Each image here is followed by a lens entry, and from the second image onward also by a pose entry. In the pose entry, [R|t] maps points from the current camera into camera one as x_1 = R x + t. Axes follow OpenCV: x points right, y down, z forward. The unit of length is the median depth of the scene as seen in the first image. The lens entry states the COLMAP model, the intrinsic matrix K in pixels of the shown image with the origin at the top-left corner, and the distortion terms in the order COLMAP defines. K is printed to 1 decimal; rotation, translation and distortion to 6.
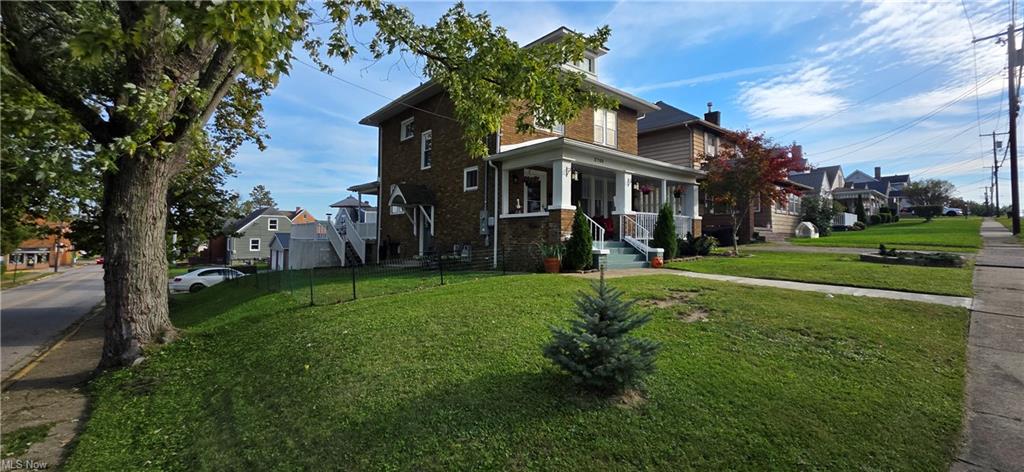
lens RADIAL K [[408.0, 0, 515.7], [0, 408.0, 221.5], [0, 0, 1]] dist [0.000065, -0.000077]
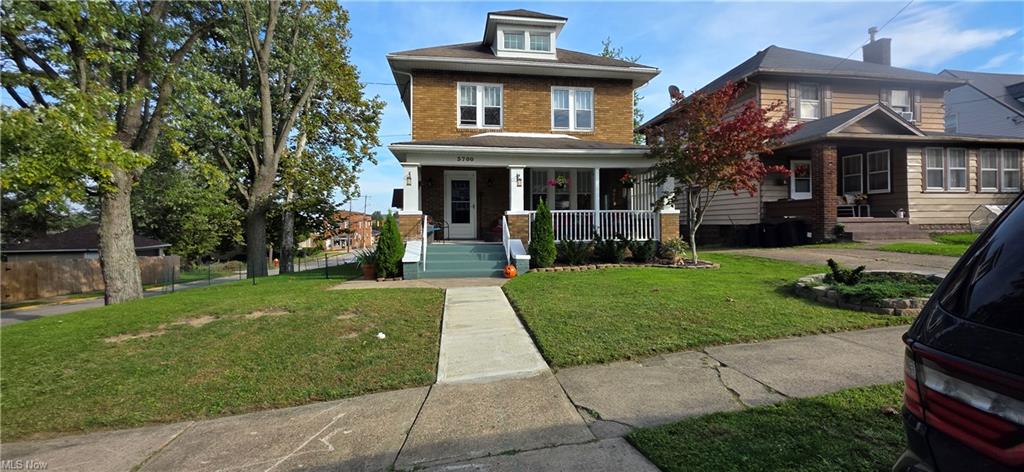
lens RADIAL K [[408.0, 0, 515.7], [0, 408.0, 221.5], [0, 0, 1]] dist [0.000065, -0.000077]
pose [[0.848416, -0.015905, -0.529090, 0.654556], [0.035380, 0.999017, 0.026702, -0.022926], [0.528146, -0.041374, 0.848145, 0.216454]]
